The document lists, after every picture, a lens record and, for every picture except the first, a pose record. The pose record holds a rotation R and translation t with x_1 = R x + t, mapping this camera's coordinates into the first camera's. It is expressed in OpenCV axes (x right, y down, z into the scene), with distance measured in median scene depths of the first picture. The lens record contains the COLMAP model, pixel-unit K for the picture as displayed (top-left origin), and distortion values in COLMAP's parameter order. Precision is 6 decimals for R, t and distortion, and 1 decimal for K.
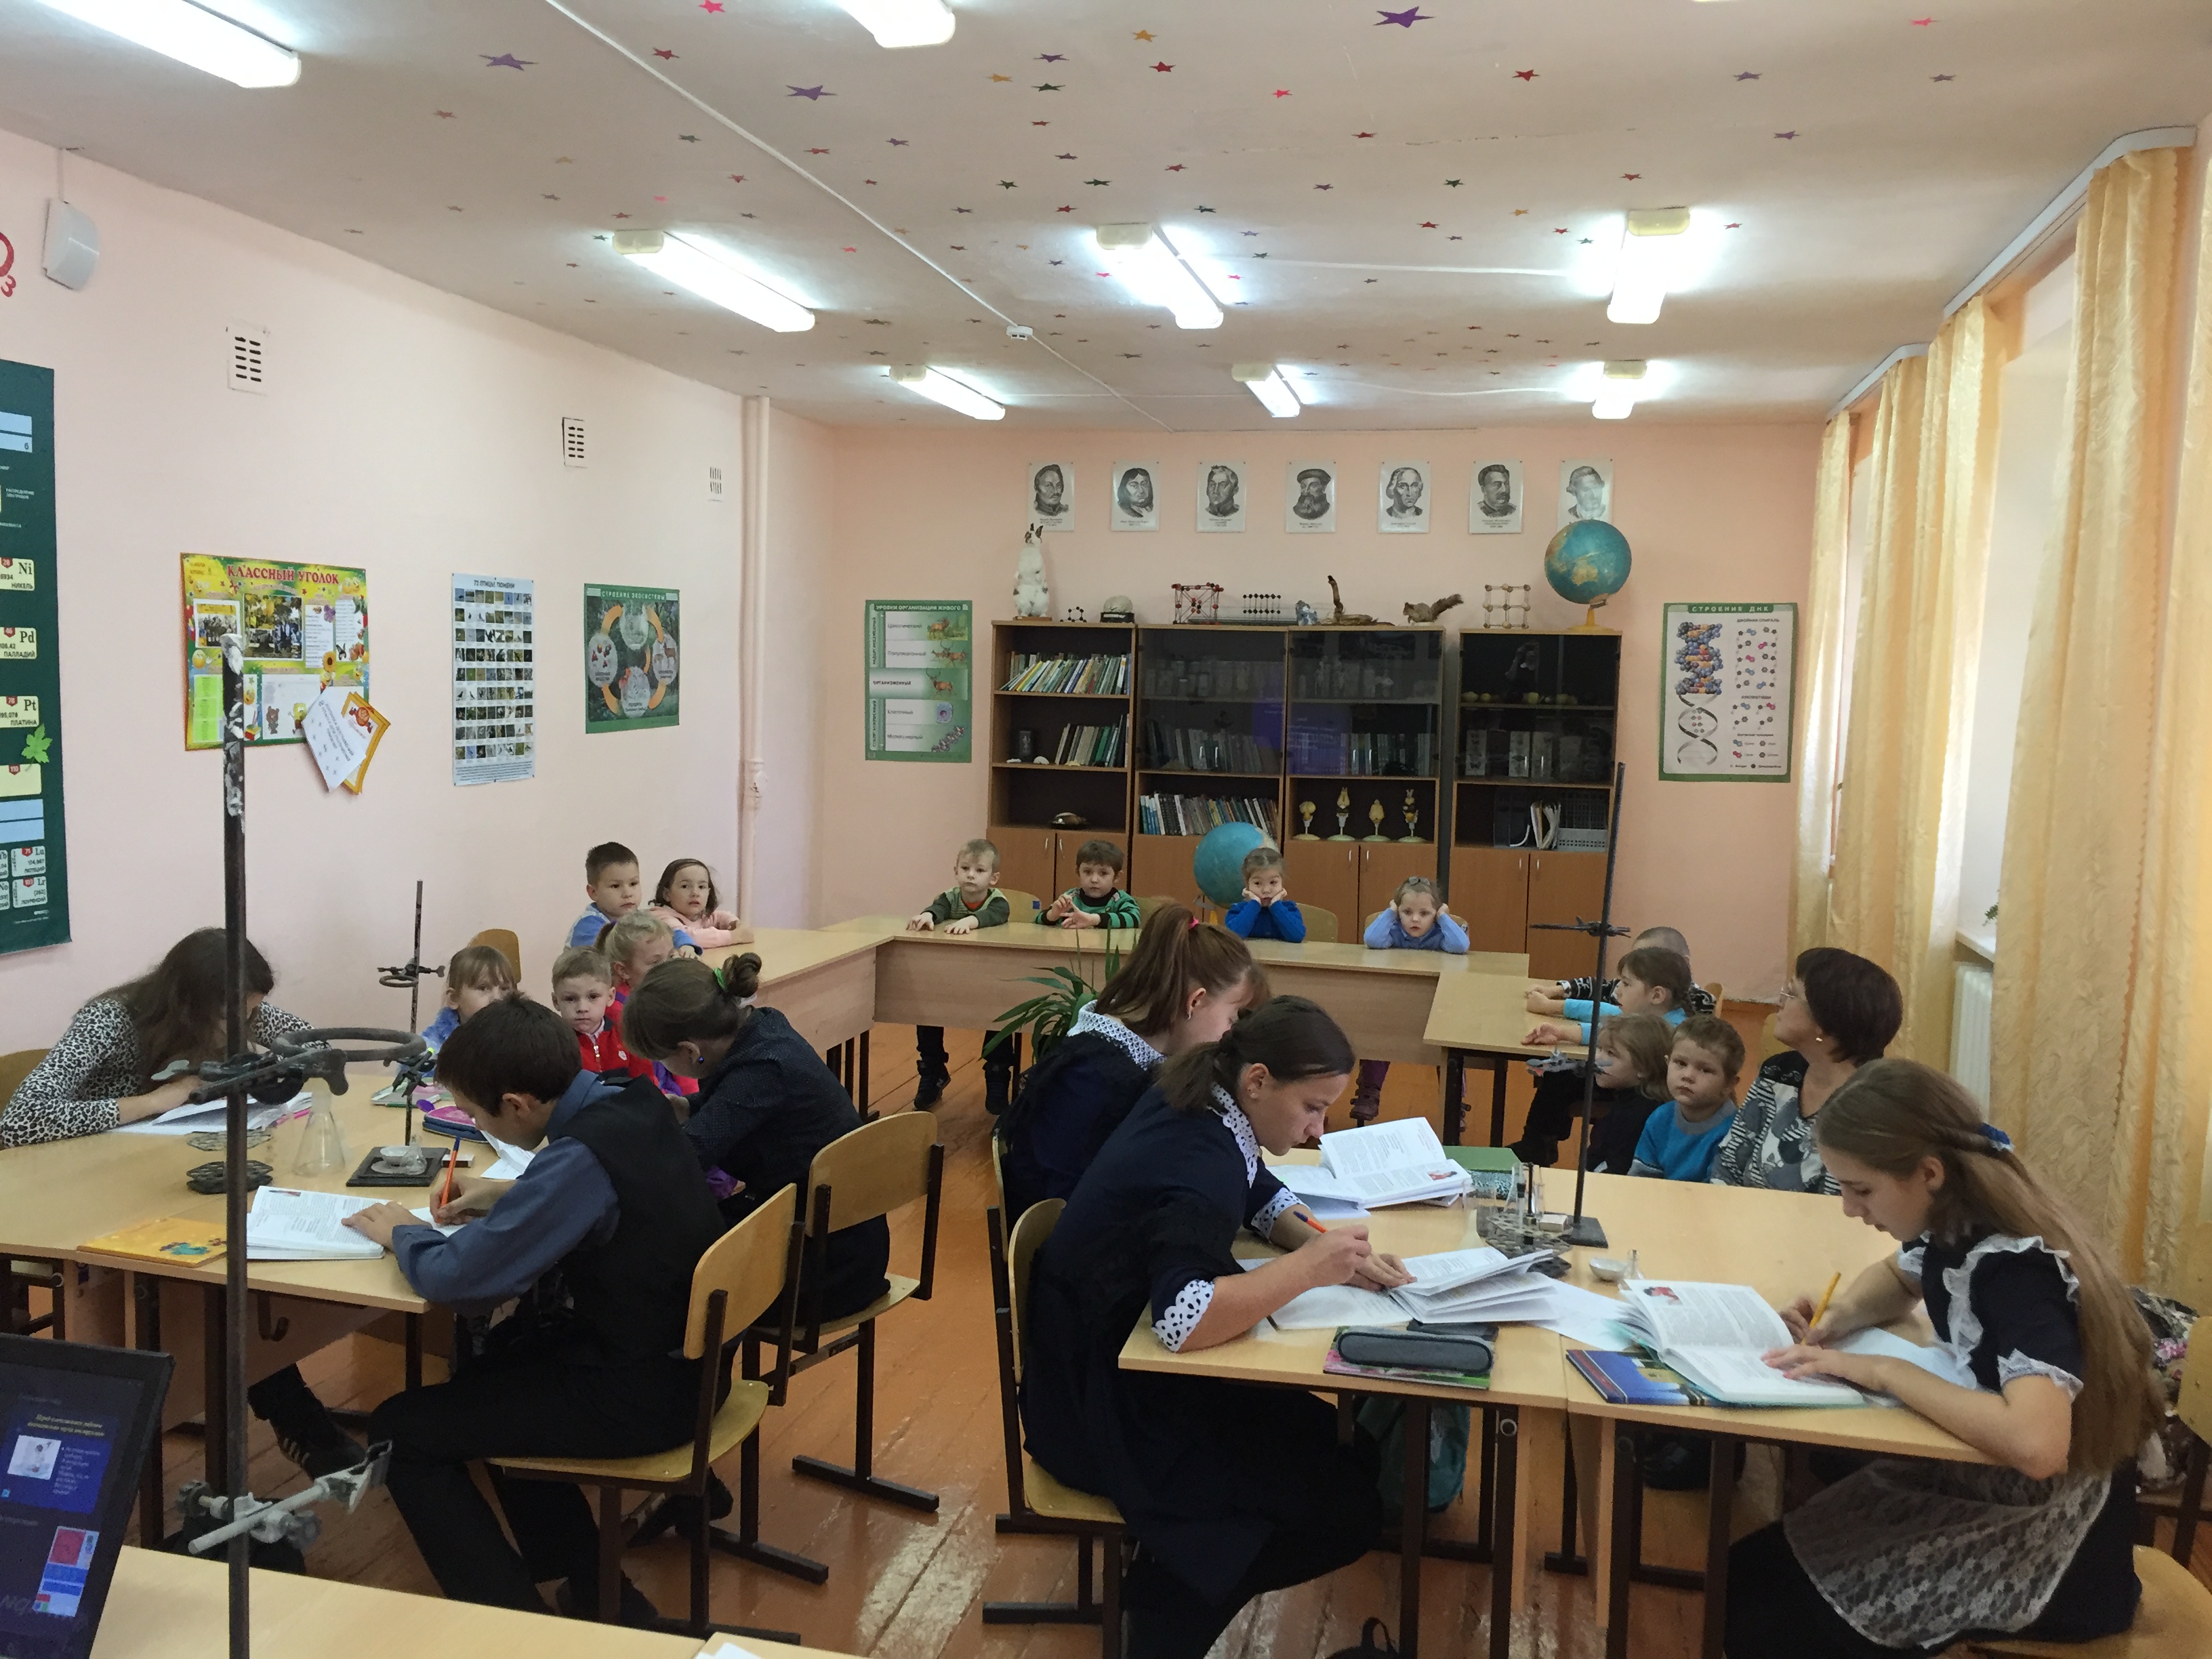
lens RADIAL K [[1884.1, 0, 1107.7], [0, 1884.1, 838.2], [0, 0, 1]] dist [0.086429, -0.118486]
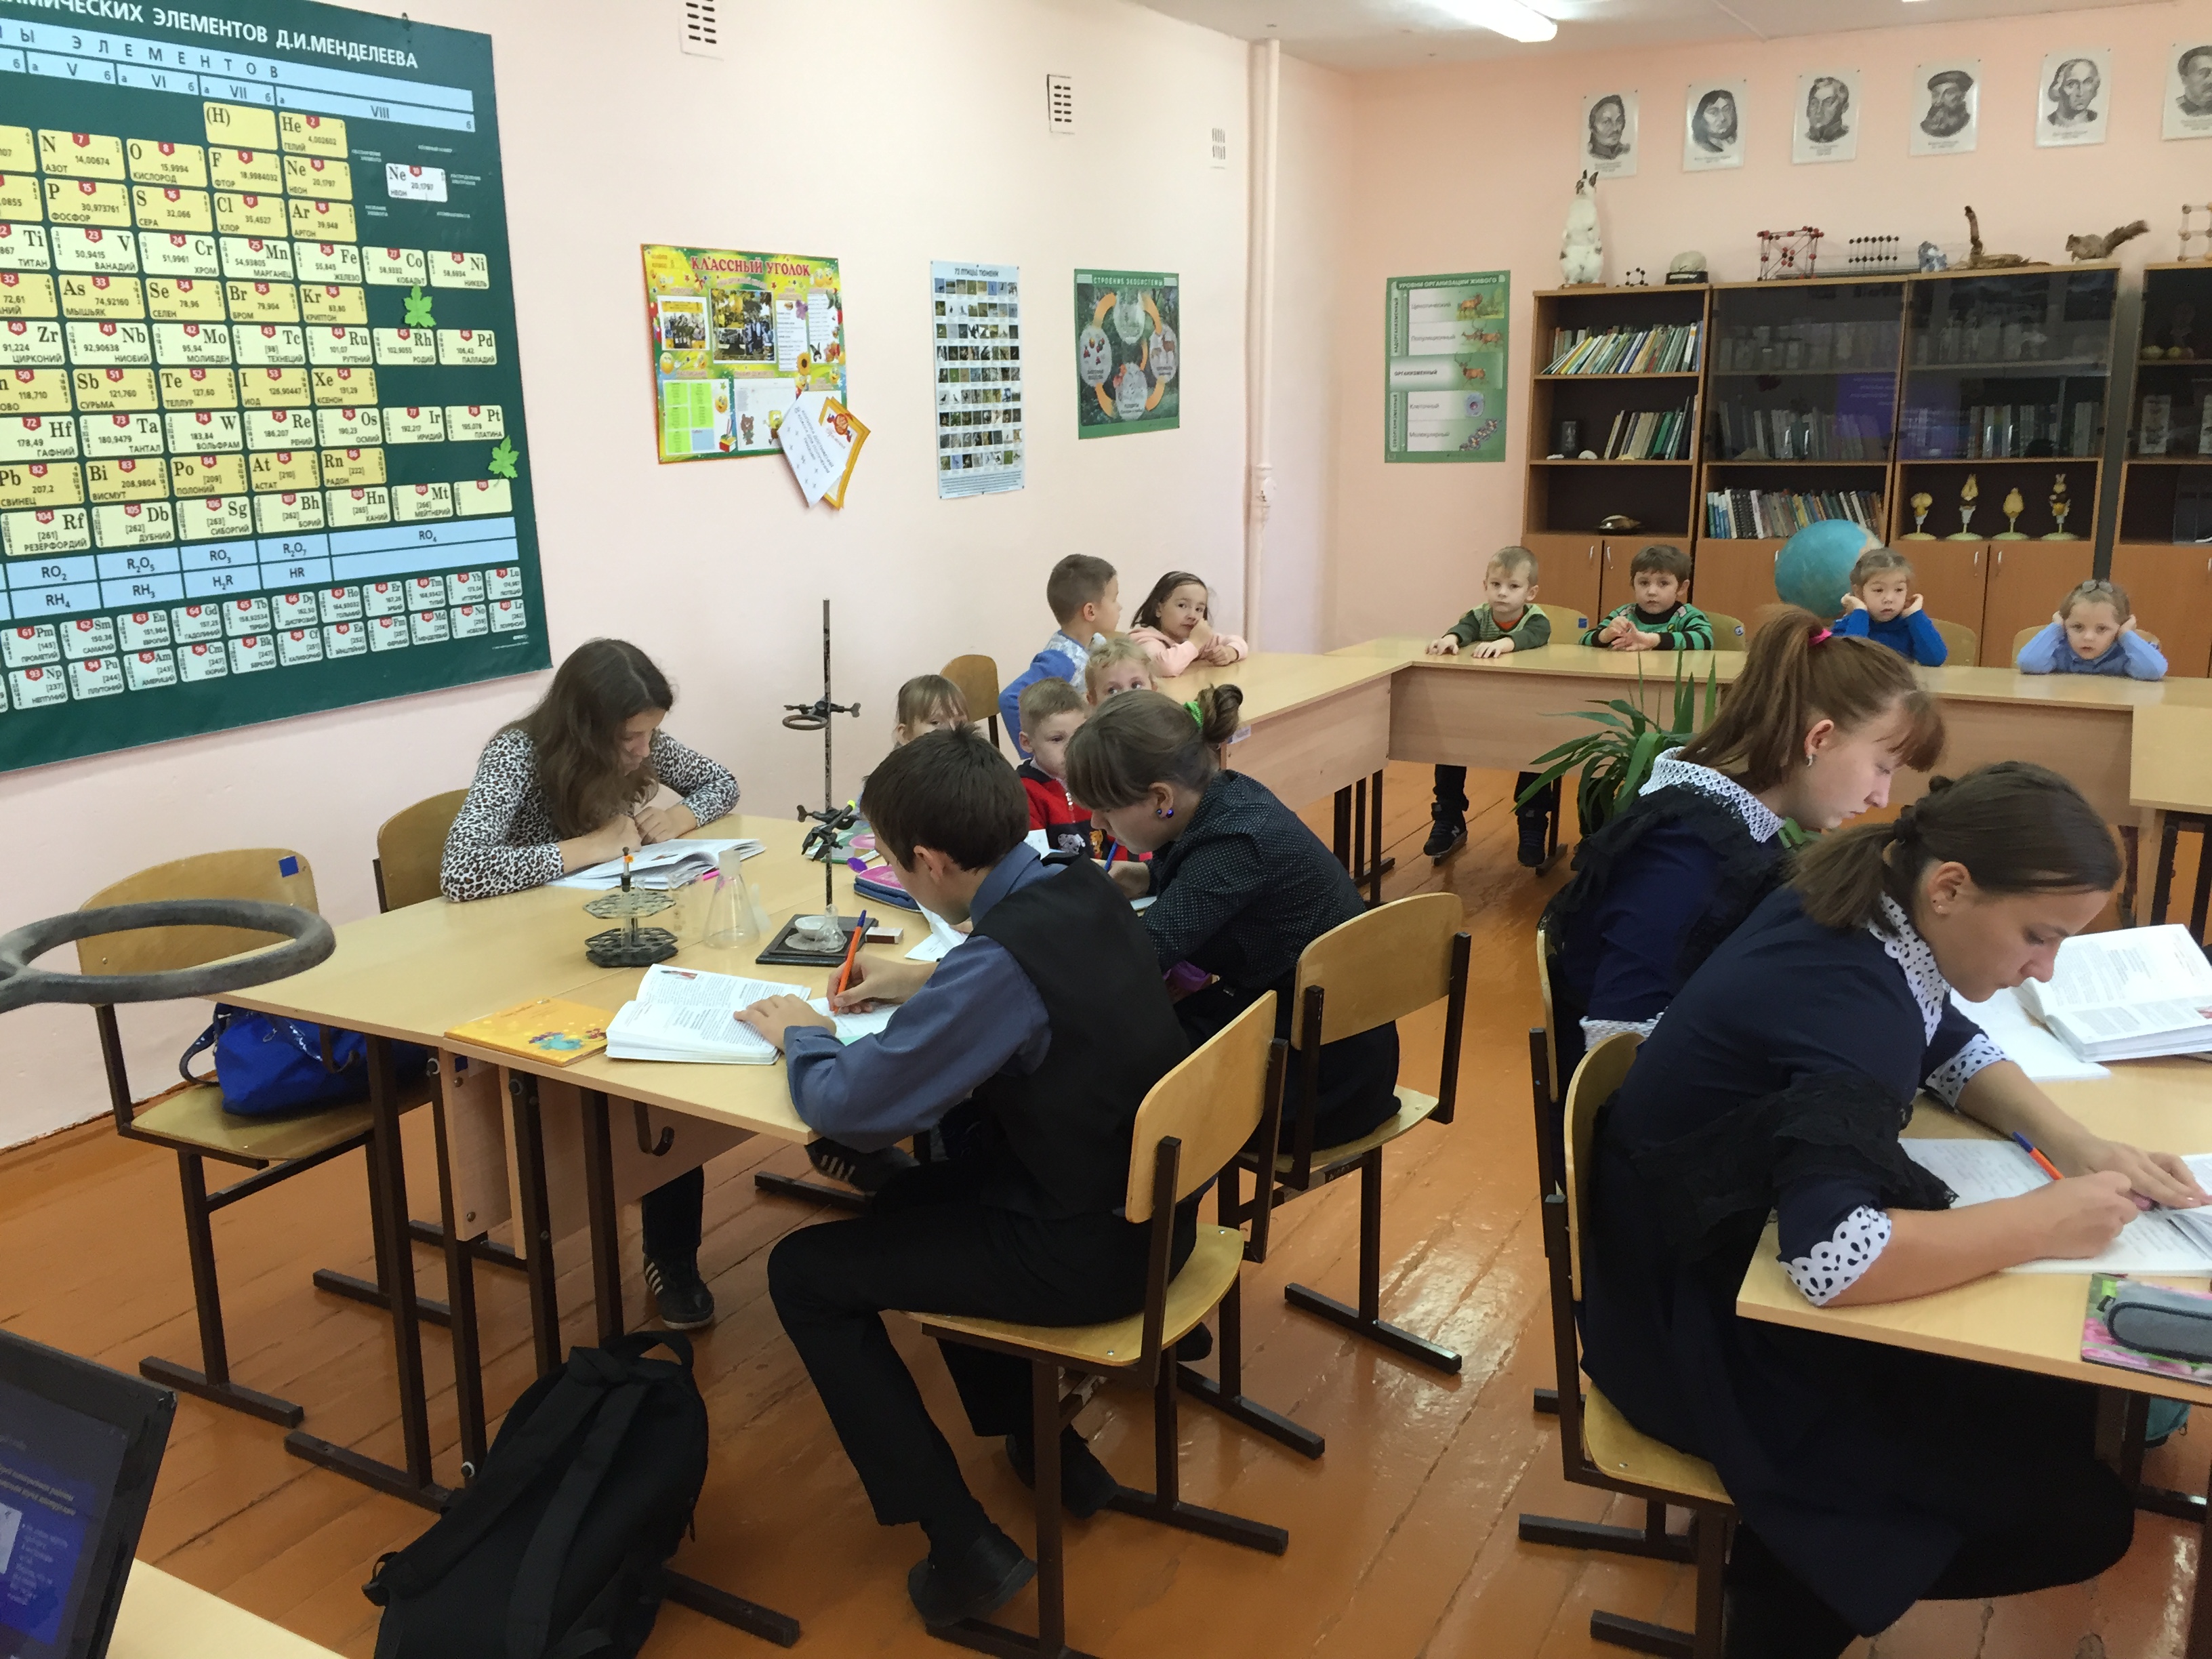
lens RADIAL K [[1888.6, 0, 1099.4], [0, 1888.6, 837.6], [0, 0, 1]] dist [0.090661, -0.119615]
pose [[0.961567, 0.023585, -0.273554, -0.010613], [0.016790, 0.989389, 0.144321, 0.003730], [0.274055, -0.143367, 0.950968, 0.111690]]
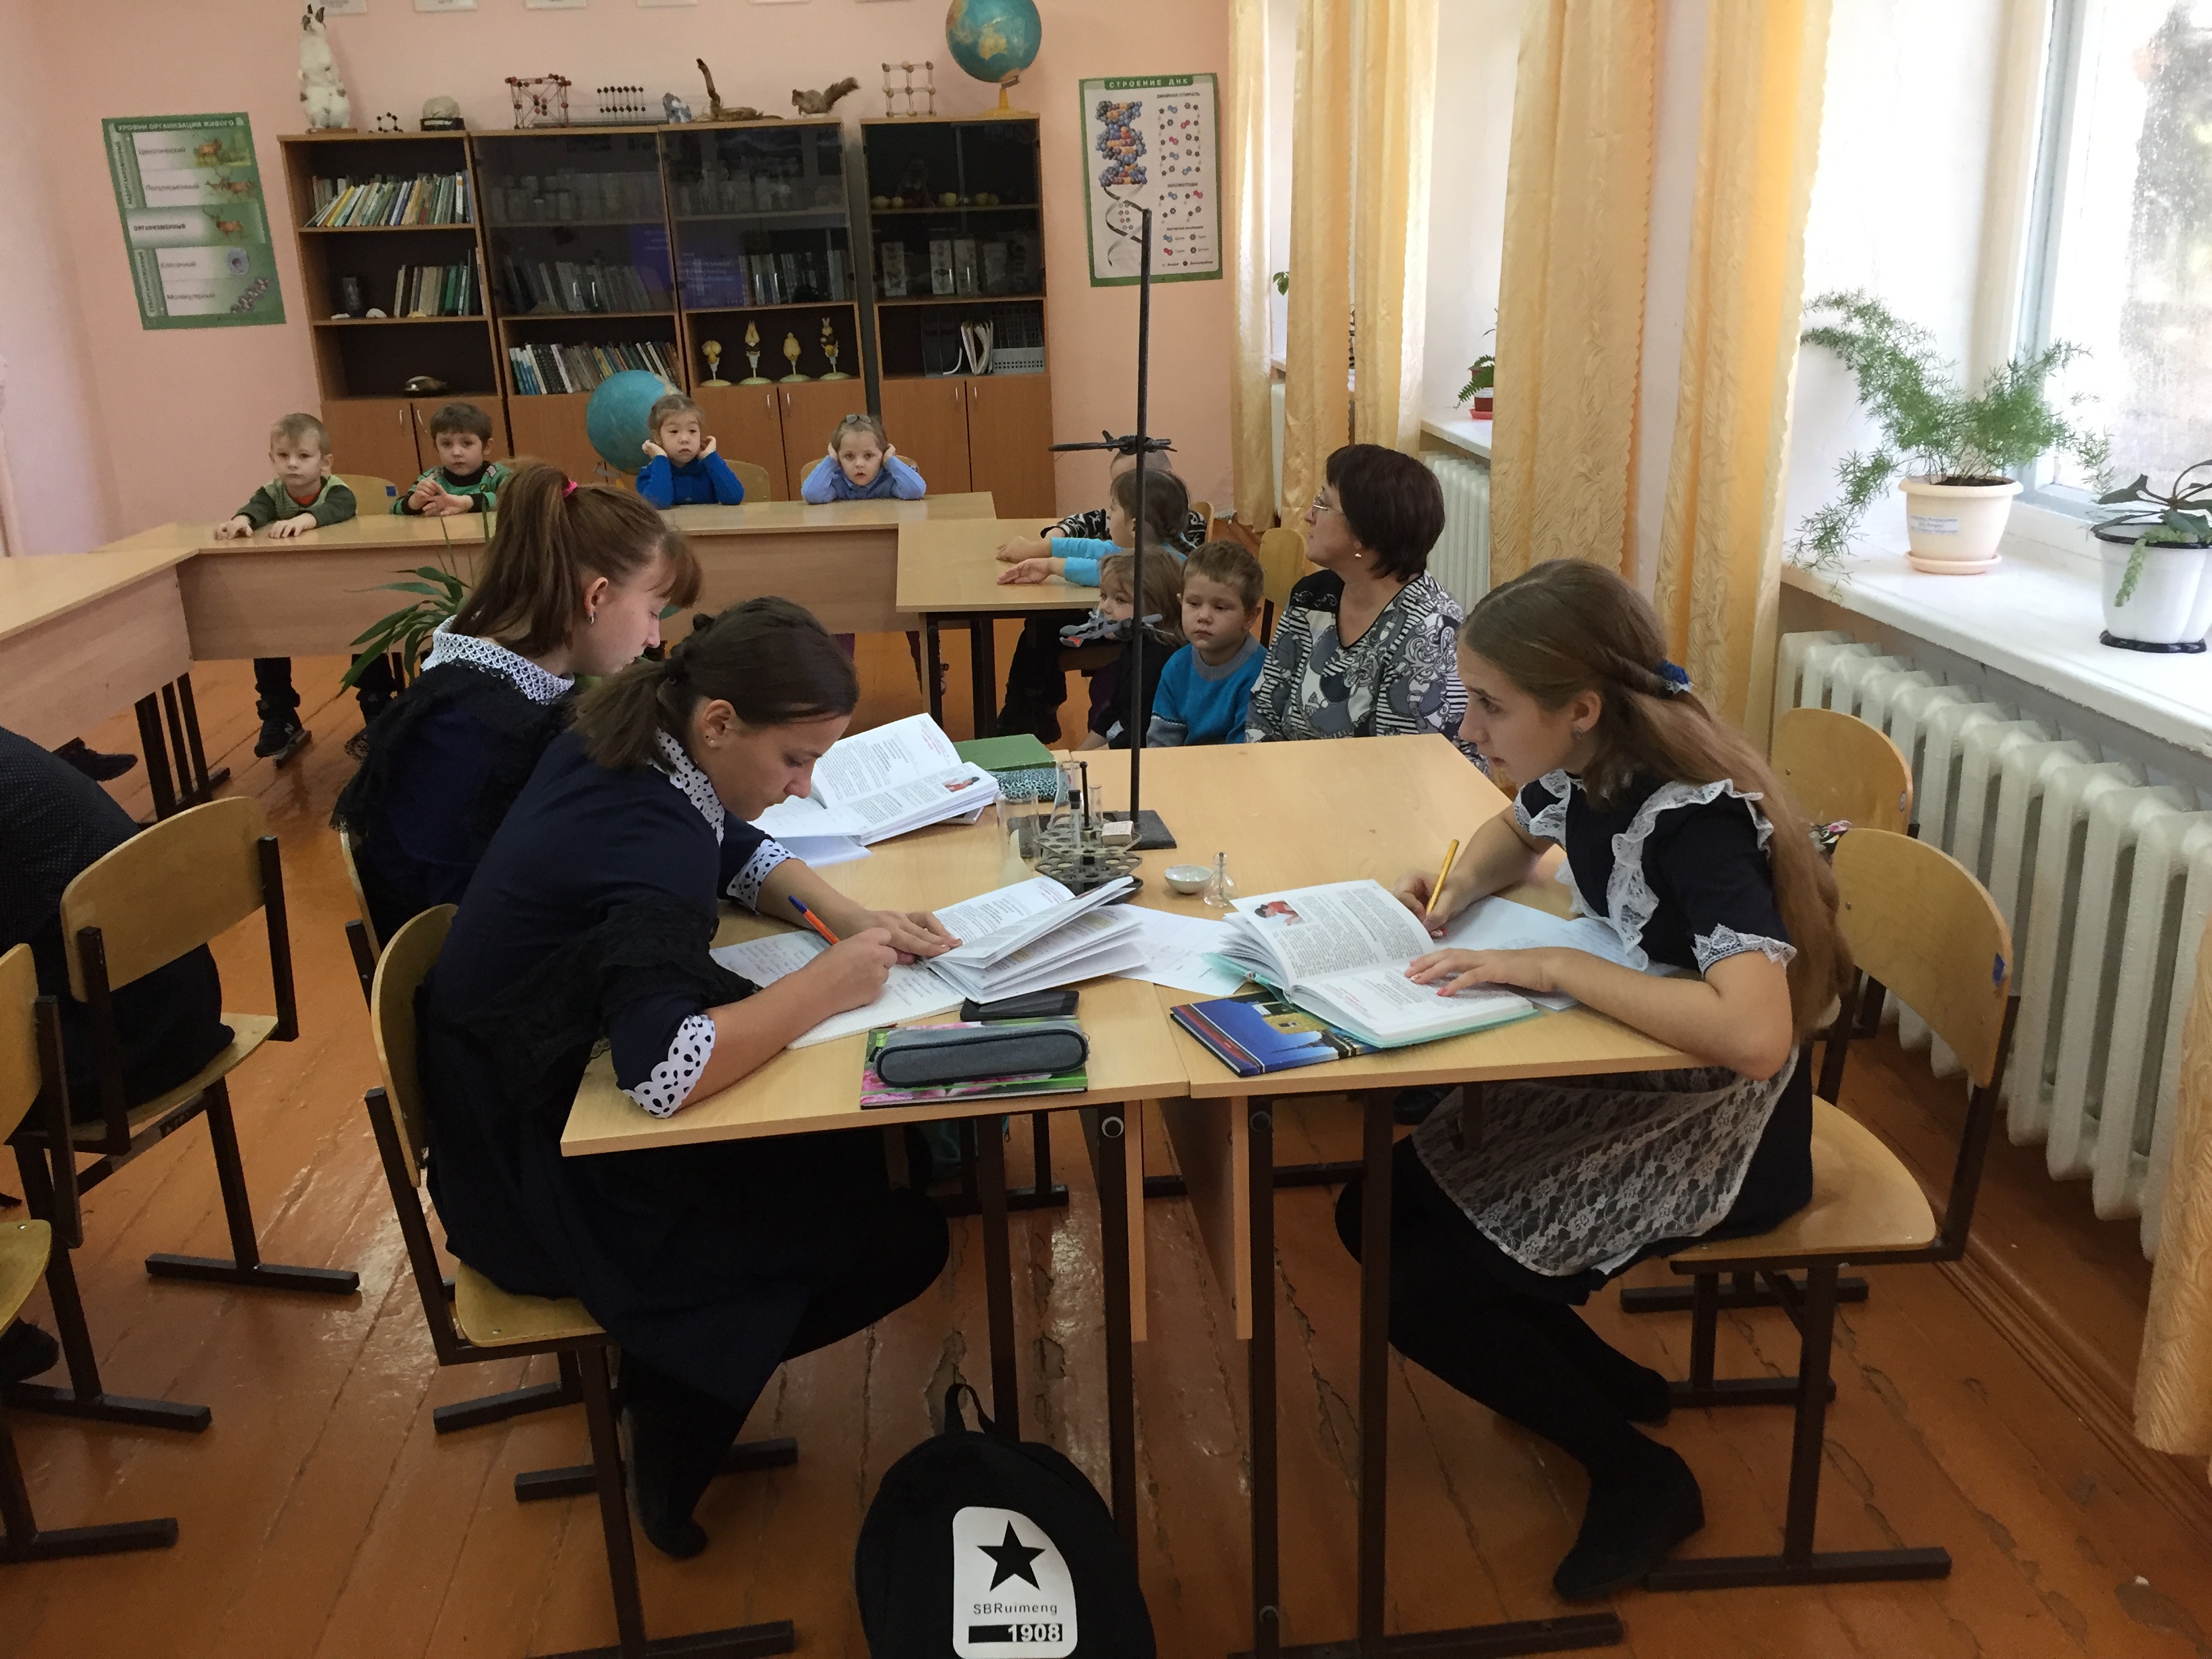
lens RADIAL K [[1886.3, 0, 1106.9], [0, 1886.3, 833.3], [0, 0, 1]] dist [0.087530, -0.118364]
pose [[0.949988, -0.152319, 0.272620, 0.008164], [0.086020, 0.966843, 0.240449, 0.006705], [-0.300206, -0.204973, 0.931591, 0.114571]]
